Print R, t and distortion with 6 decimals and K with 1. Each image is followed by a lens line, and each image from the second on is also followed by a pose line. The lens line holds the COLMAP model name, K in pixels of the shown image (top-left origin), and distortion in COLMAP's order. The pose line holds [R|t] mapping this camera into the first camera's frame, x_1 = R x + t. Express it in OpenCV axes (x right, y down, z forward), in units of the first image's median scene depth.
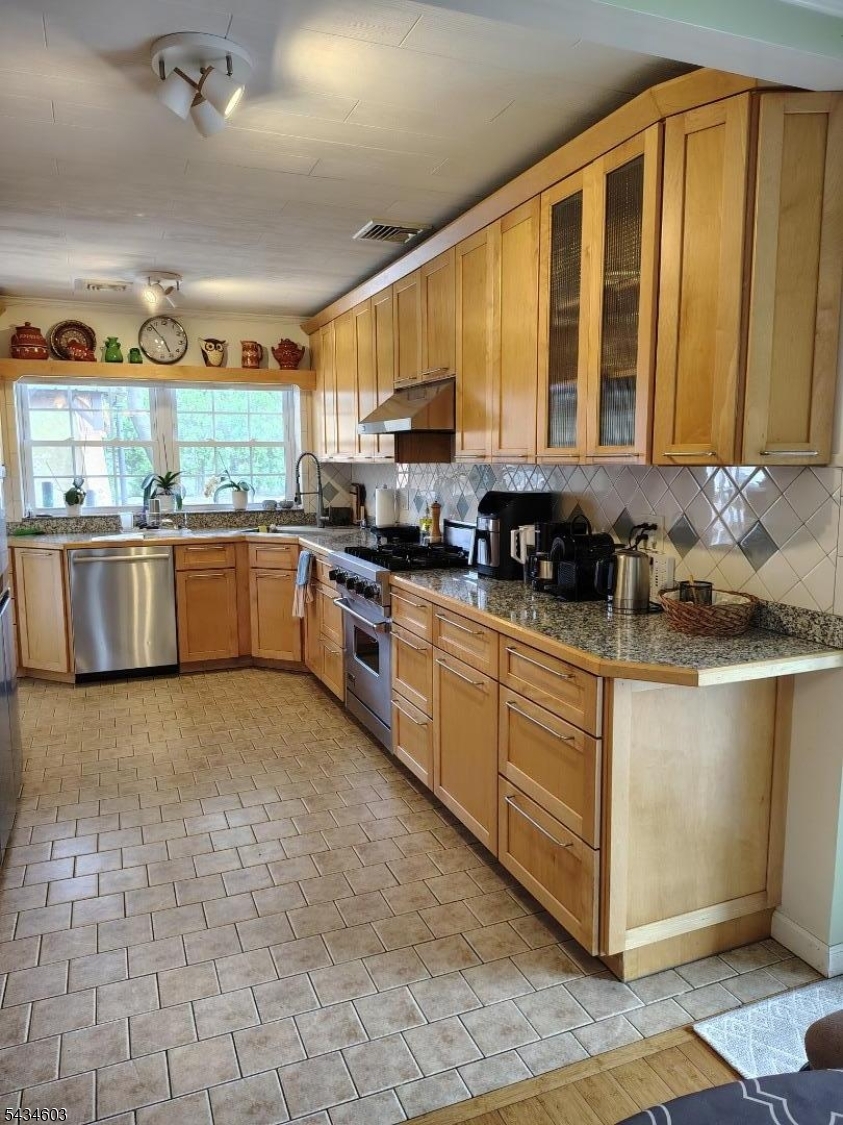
lens RADIAL K [[784.5, 0, 424.8], [0, 784.5, 562.0], [0, 0, 1]] dist [0.032210, -0.010923]
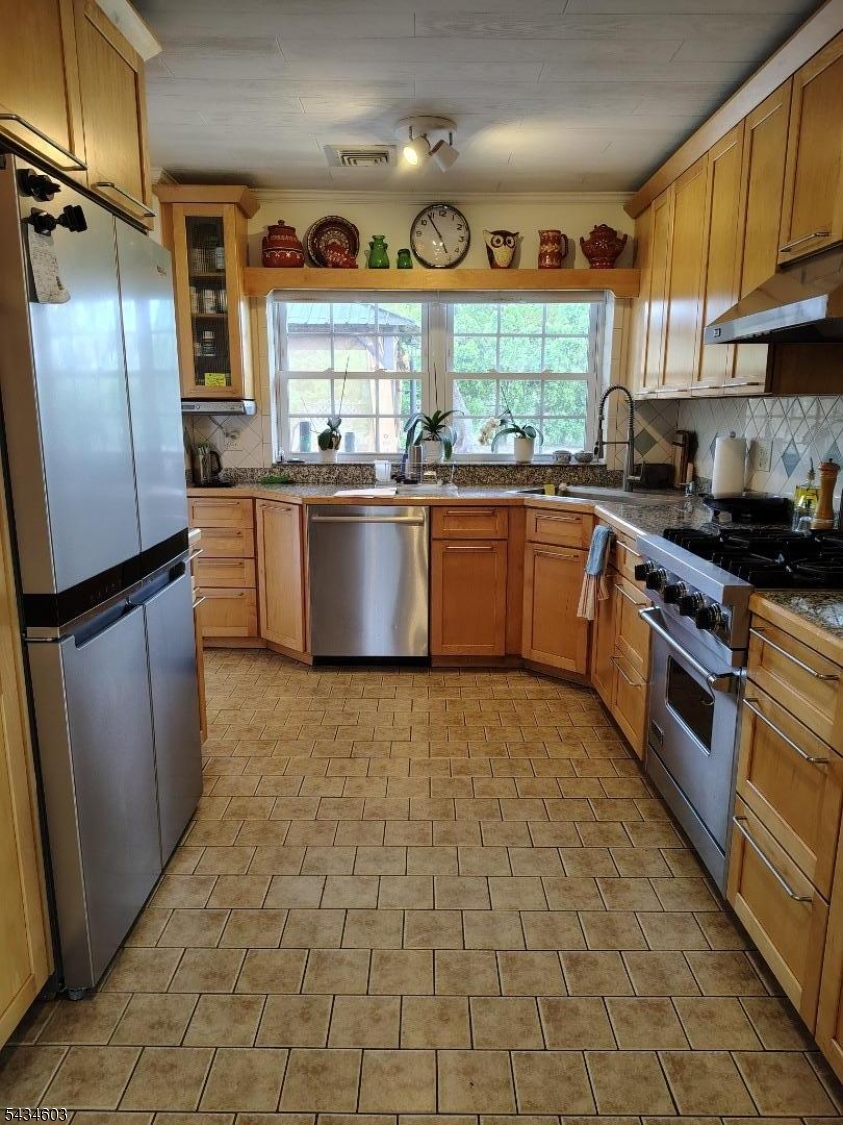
lens RADIAL K [[784.5, 0, 423.0], [0, 784.5, 569.6], [0, 0, 1]] dist [0.032210, -0.010923]
pose [[0.925435, 0.086579, -0.368882, -0.036752], [-0.060900, 0.994875, 0.080719, -0.020365], [0.373980, -0.052236, 0.925965, 0.275538]]
